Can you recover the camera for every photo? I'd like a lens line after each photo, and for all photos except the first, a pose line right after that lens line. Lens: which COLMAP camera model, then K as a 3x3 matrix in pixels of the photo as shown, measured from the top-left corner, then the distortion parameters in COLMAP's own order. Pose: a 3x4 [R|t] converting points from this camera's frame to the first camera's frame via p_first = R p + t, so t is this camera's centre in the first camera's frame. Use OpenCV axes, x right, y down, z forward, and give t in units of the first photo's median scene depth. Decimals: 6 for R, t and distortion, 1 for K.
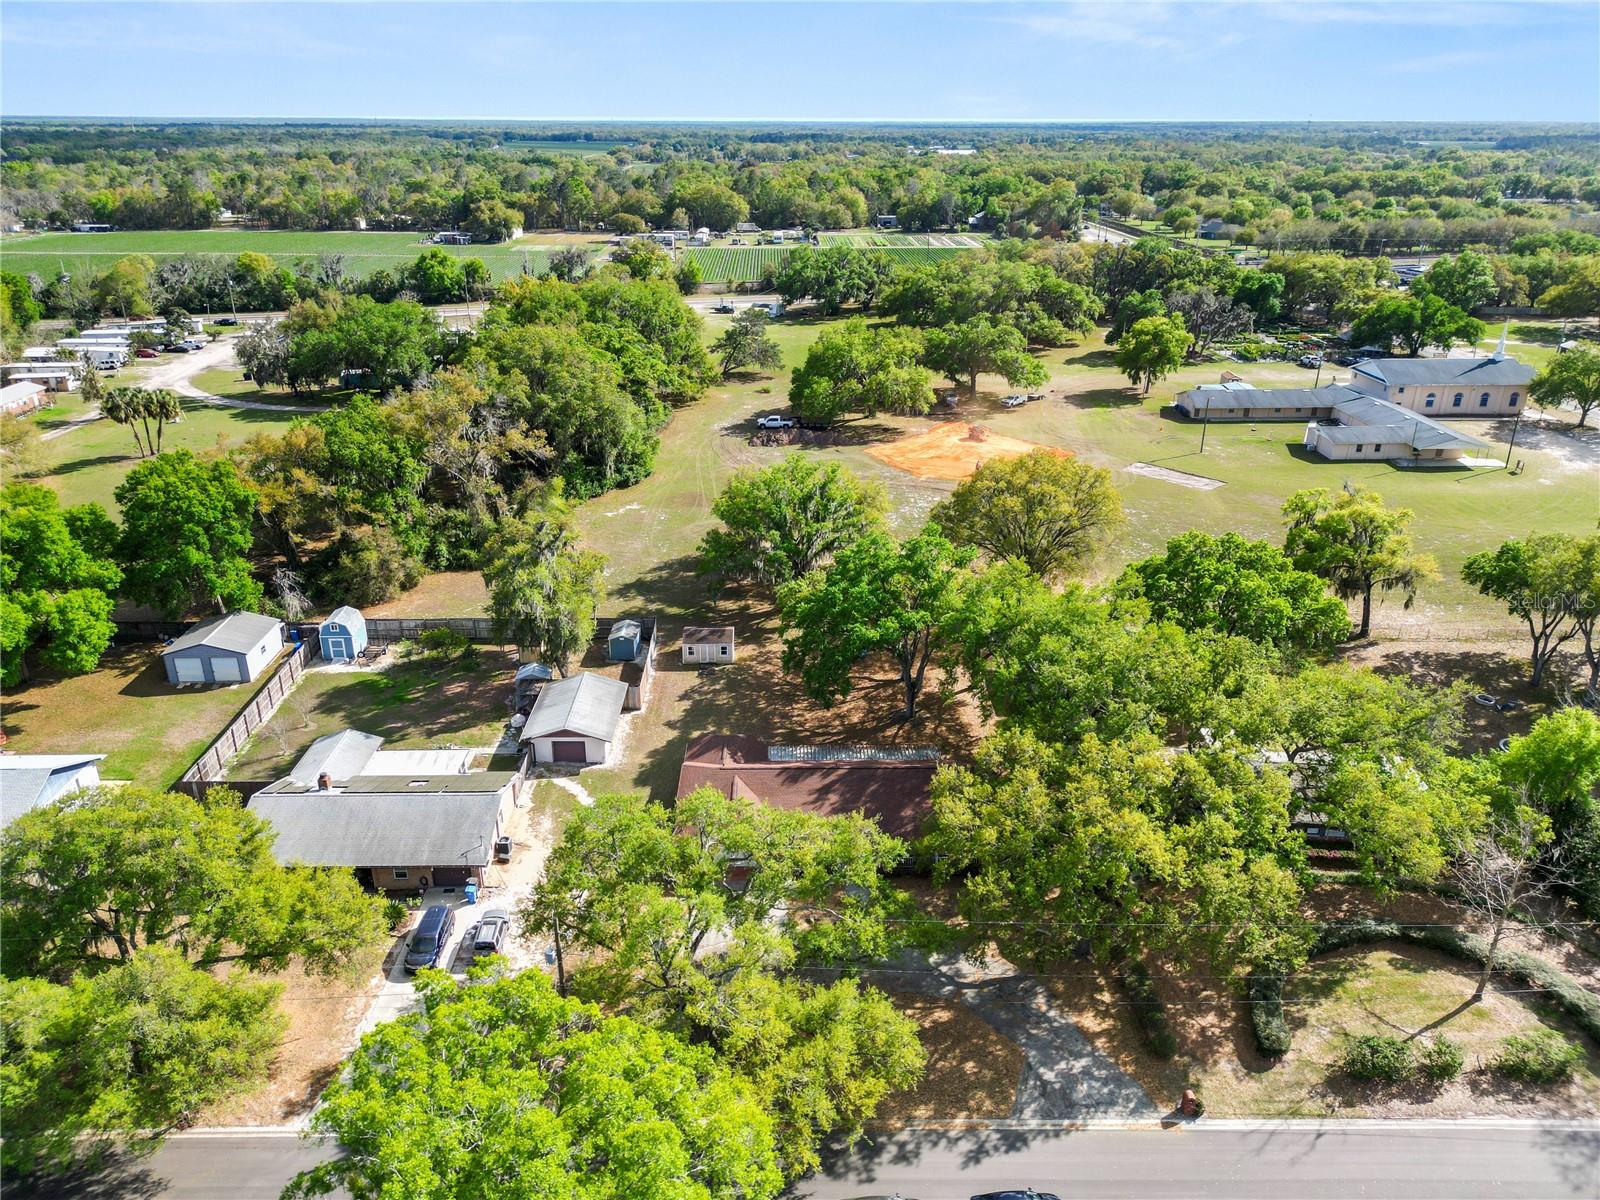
lens RADIAL K [[1112.6, 0, 800.0], [0, 1112.6, 600.3], [0, 0, 1]] dist [0.045707, -0.007856]
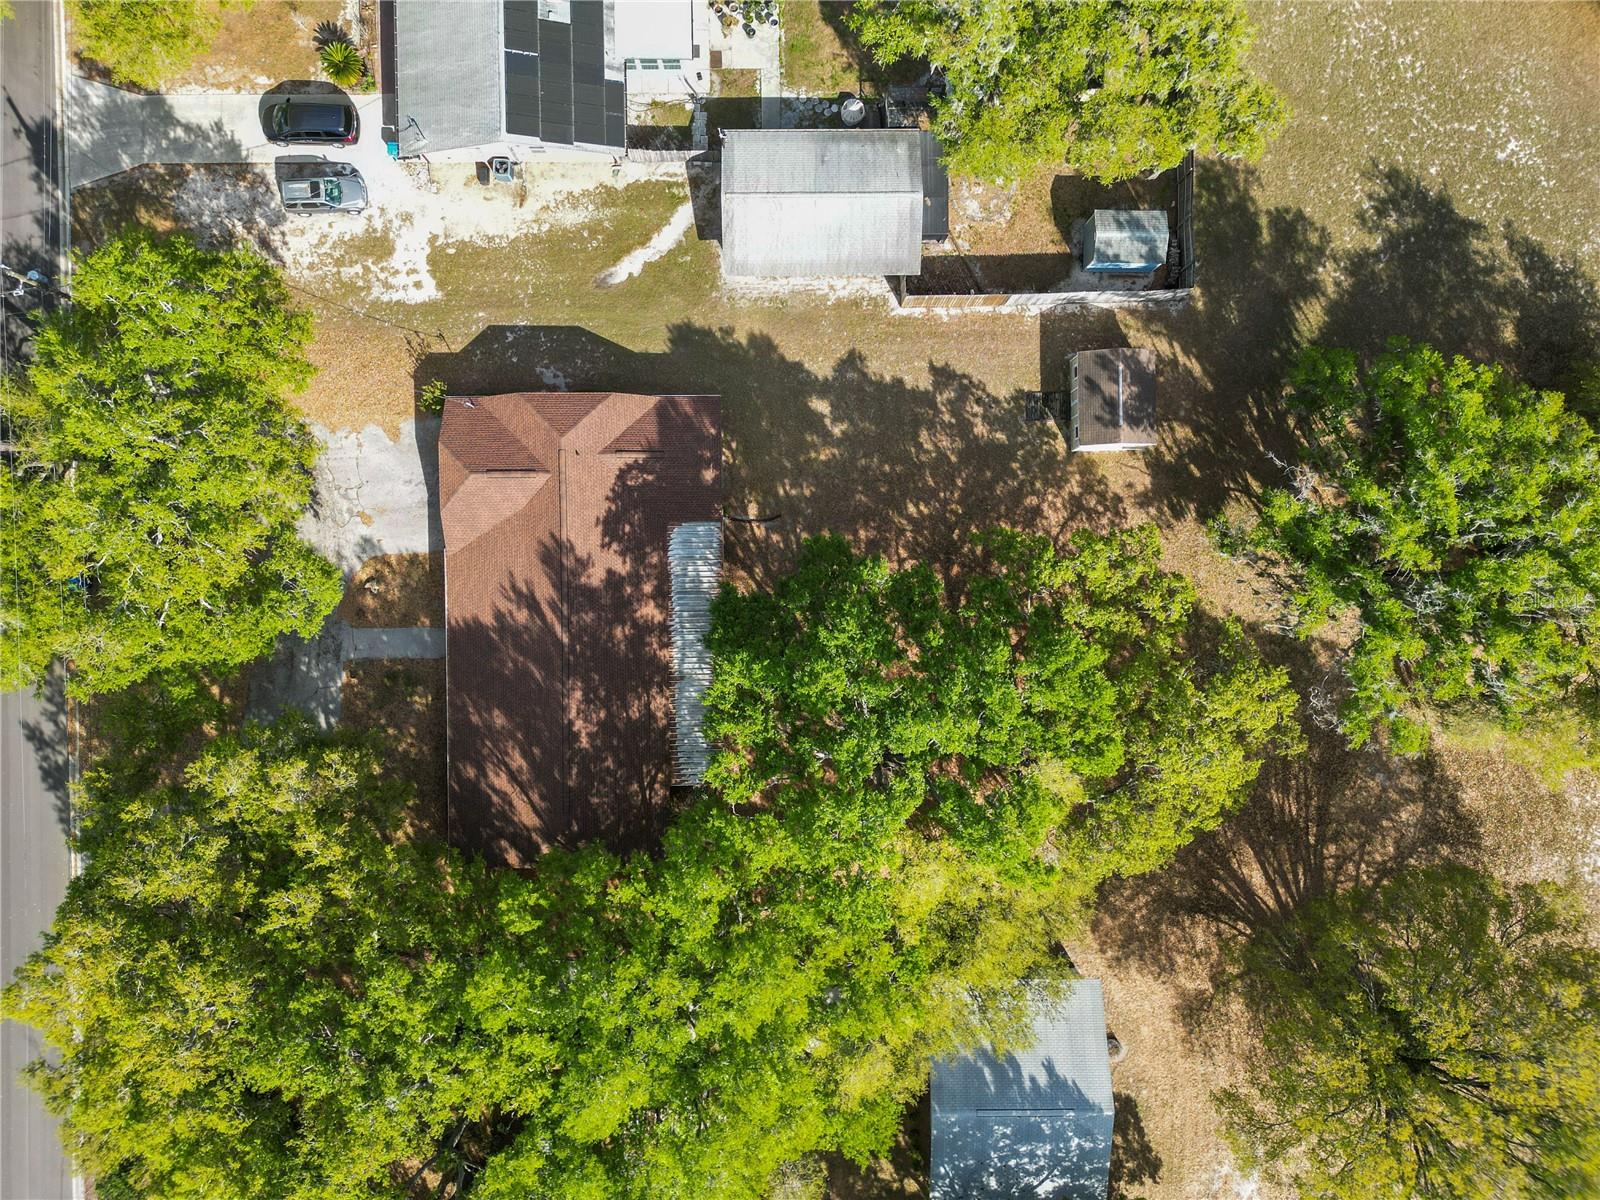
lens RADIAL K [[1112.6, 0, 800.2], [0, 1112.6, 600.7], [0, 0, 1]] dist [0.045707, -0.007856]
pose [[-0.002264, 0.999996, 0.001786, 0.015237], [-0.398839, -0.002541, 0.917017, -0.437851], [0.917018, 0.001364, 0.398843, 0.715891]]
